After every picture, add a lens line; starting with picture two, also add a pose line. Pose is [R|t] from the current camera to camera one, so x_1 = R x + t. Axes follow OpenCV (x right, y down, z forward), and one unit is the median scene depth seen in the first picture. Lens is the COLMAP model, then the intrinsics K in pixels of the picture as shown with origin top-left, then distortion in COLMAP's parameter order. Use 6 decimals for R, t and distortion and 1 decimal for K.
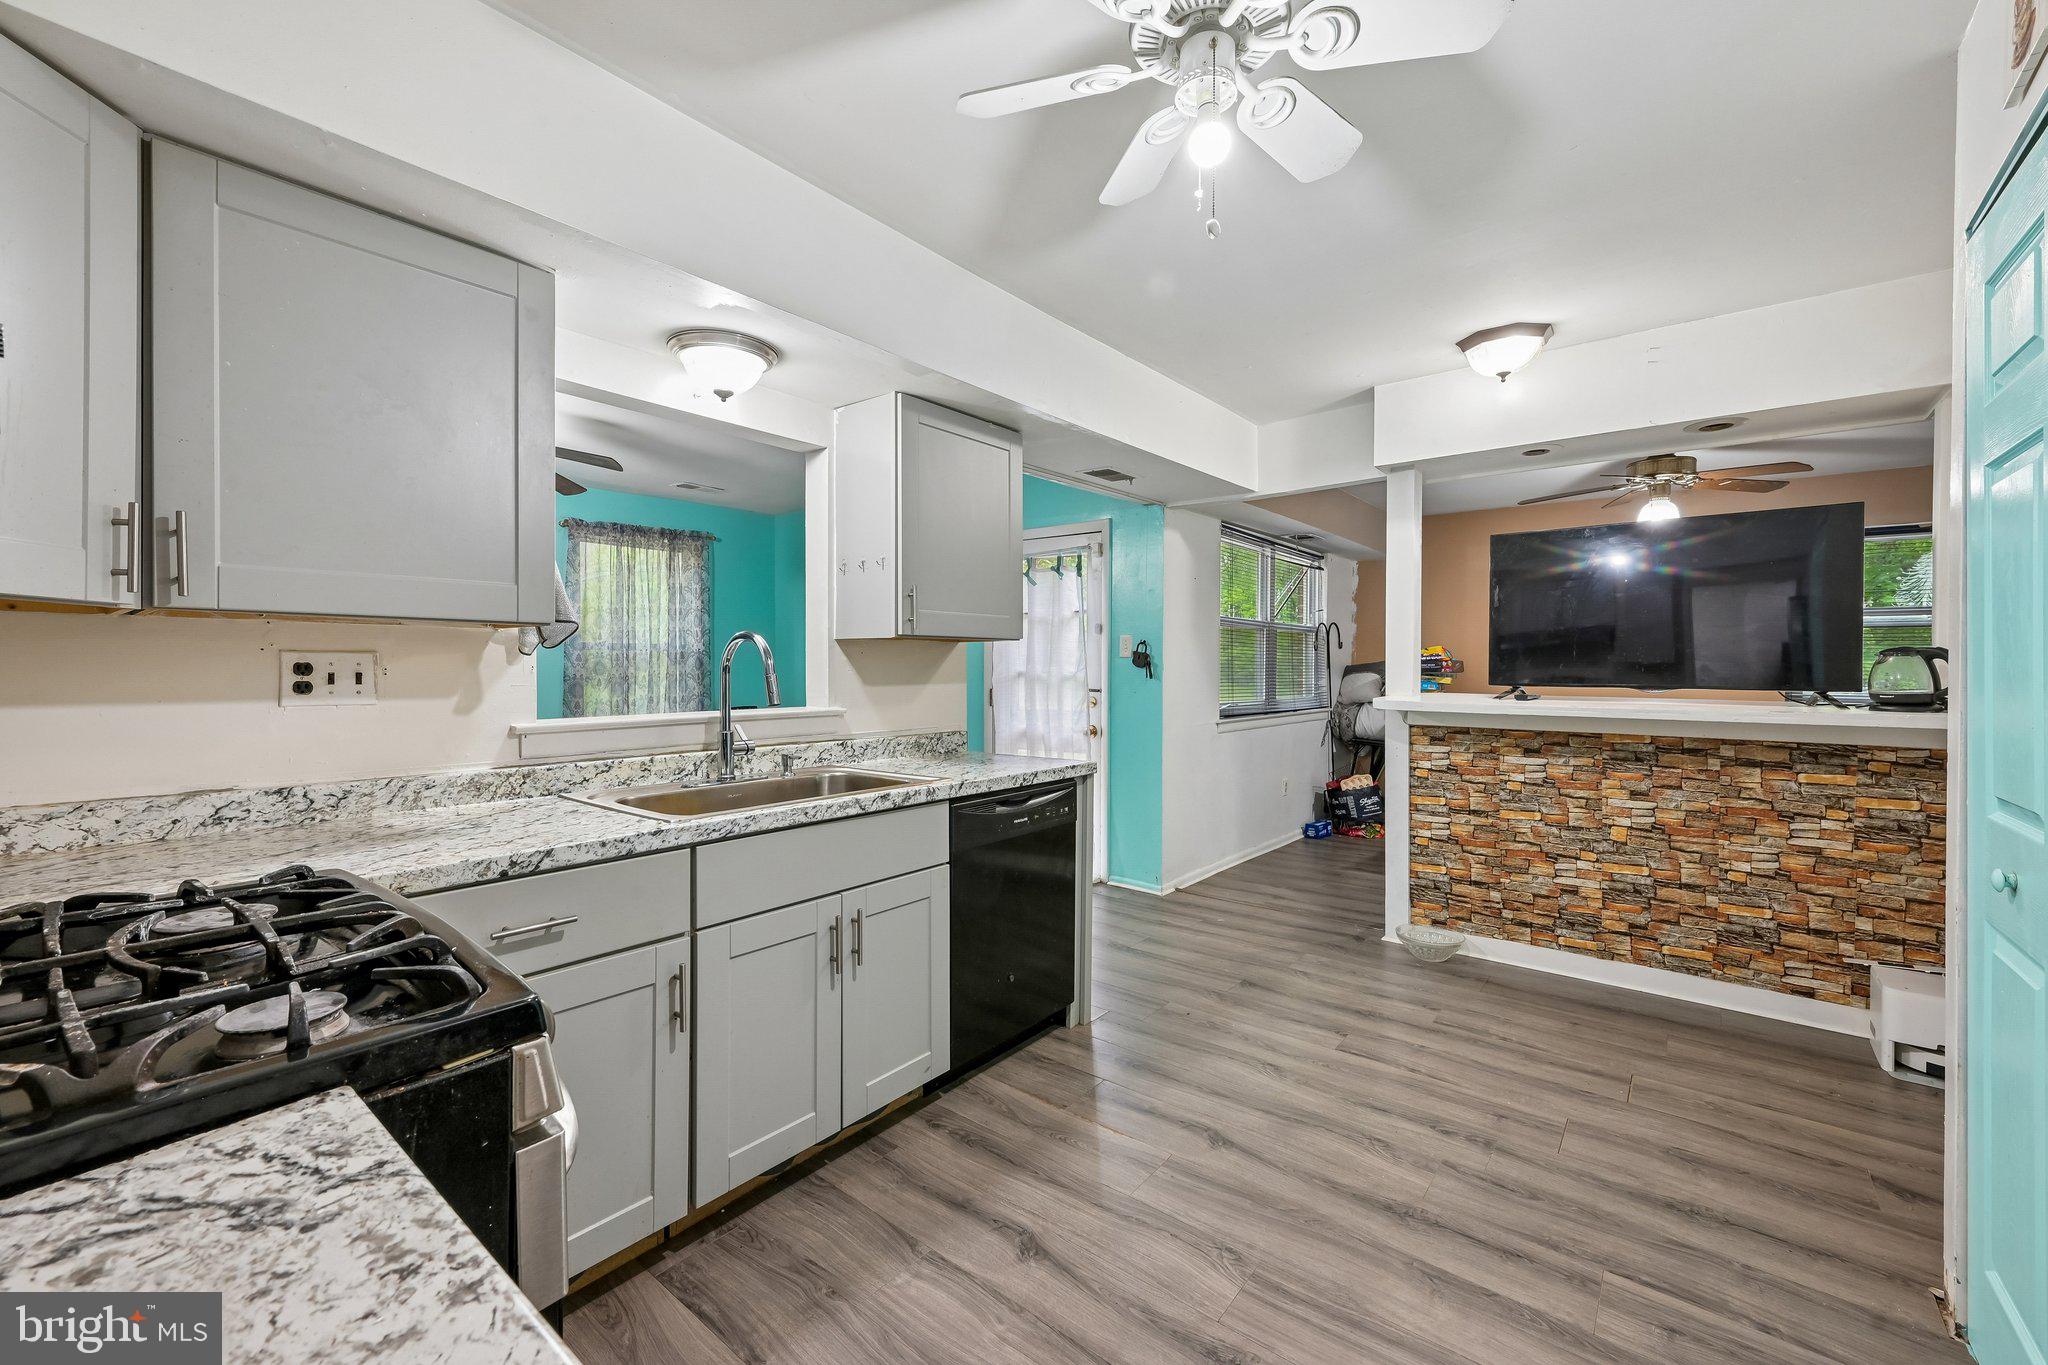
lens RADIAL K [[823.5, 0, 1034.0], [0, 823.5, 667.5], [0, 0, 1]] dist [0.000483, 0.000174]
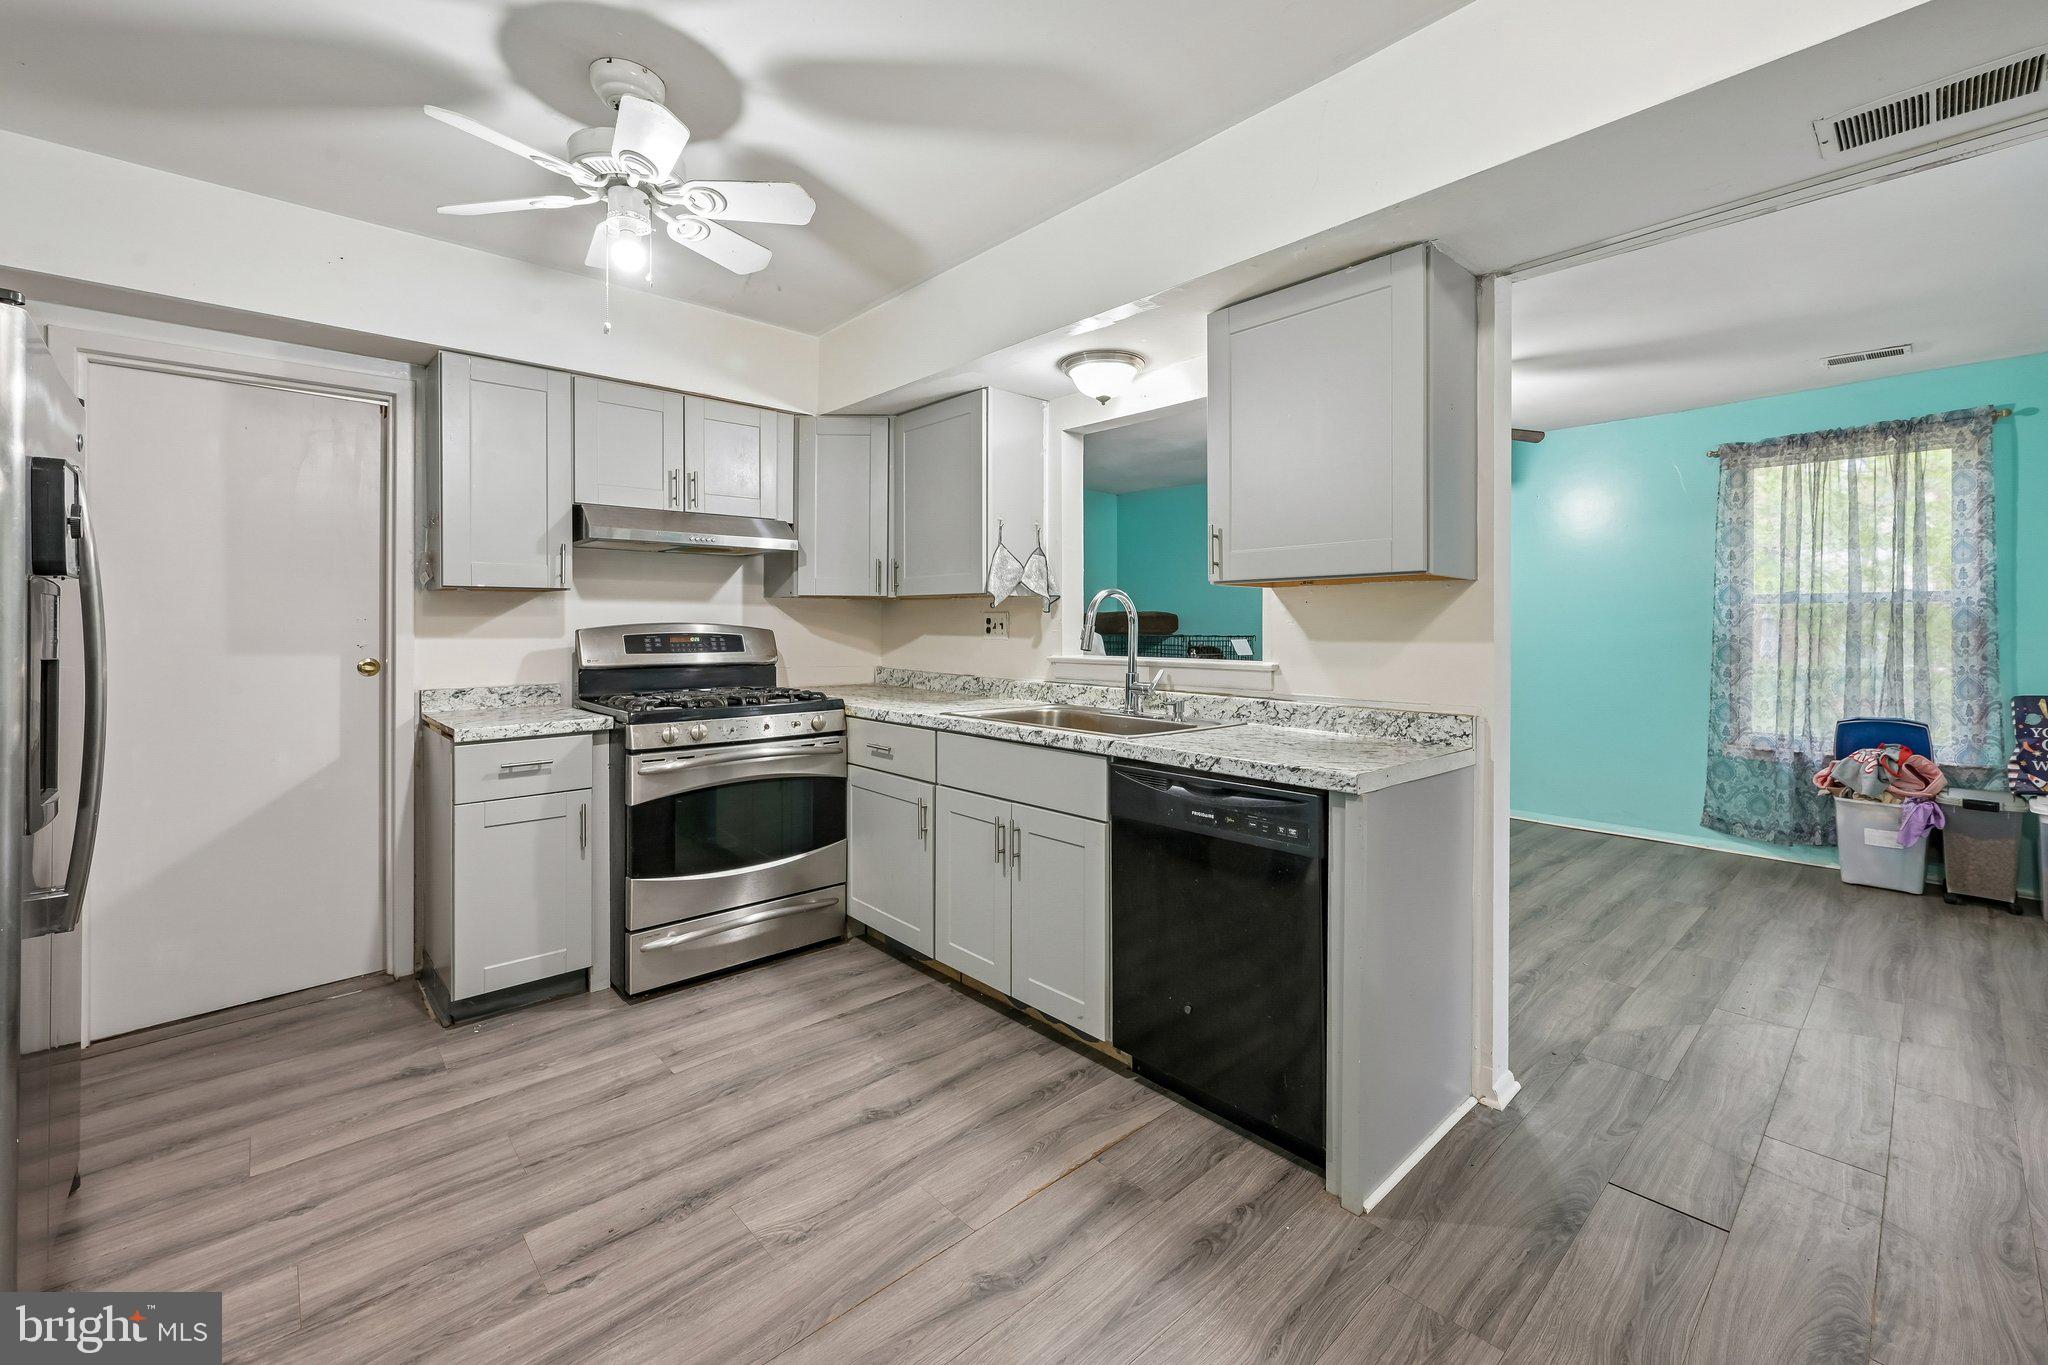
lens RADIAL K [[840.5, 0, 1045.9], [0, 840.5, 630.1], [0, 0, 1]] dist [-0.000476, 0.000067]
pose [[-0.143956, 0.001291, -0.989583, 0.906172], [-0.005956, 0.999980, 0.002171, 0.014215], [0.989566, 0.006206, -0.143946, 1.122711]]
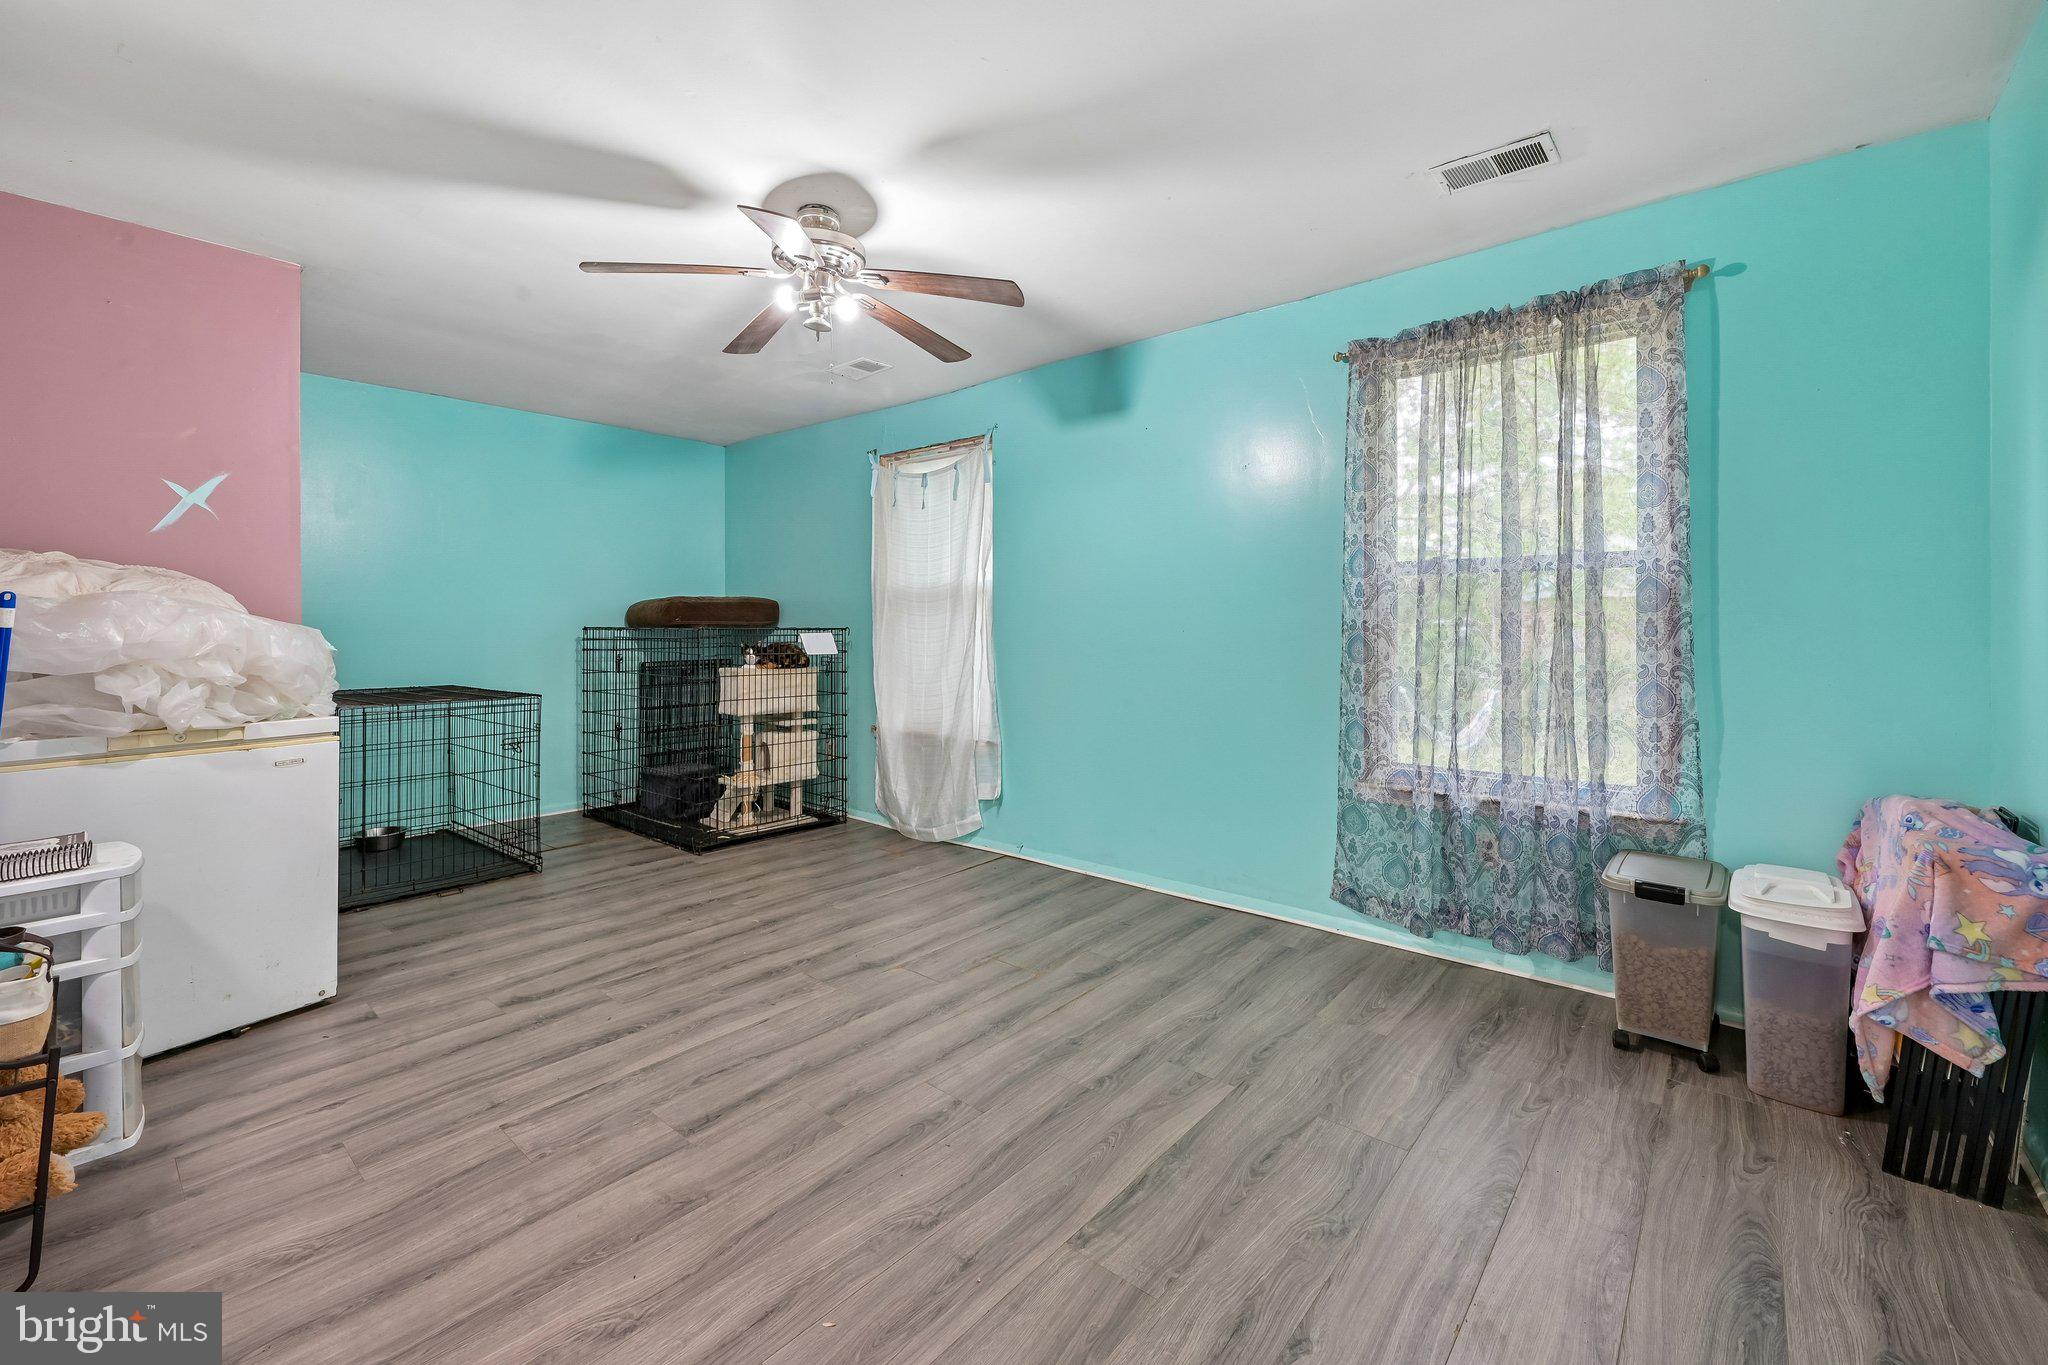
lens RADIAL K [[842.0, 0, 1023.6], [0, 842.0, 628.7], [0, 0, 1]] dist [-0.001977, -0.000035]
pose [[-0.031076, 0.001725, -0.999516, 0.047075], [-0.000675, 0.999998, 0.001747, 0.031515], [0.999517, 0.000729, -0.031075, 1.968108]]
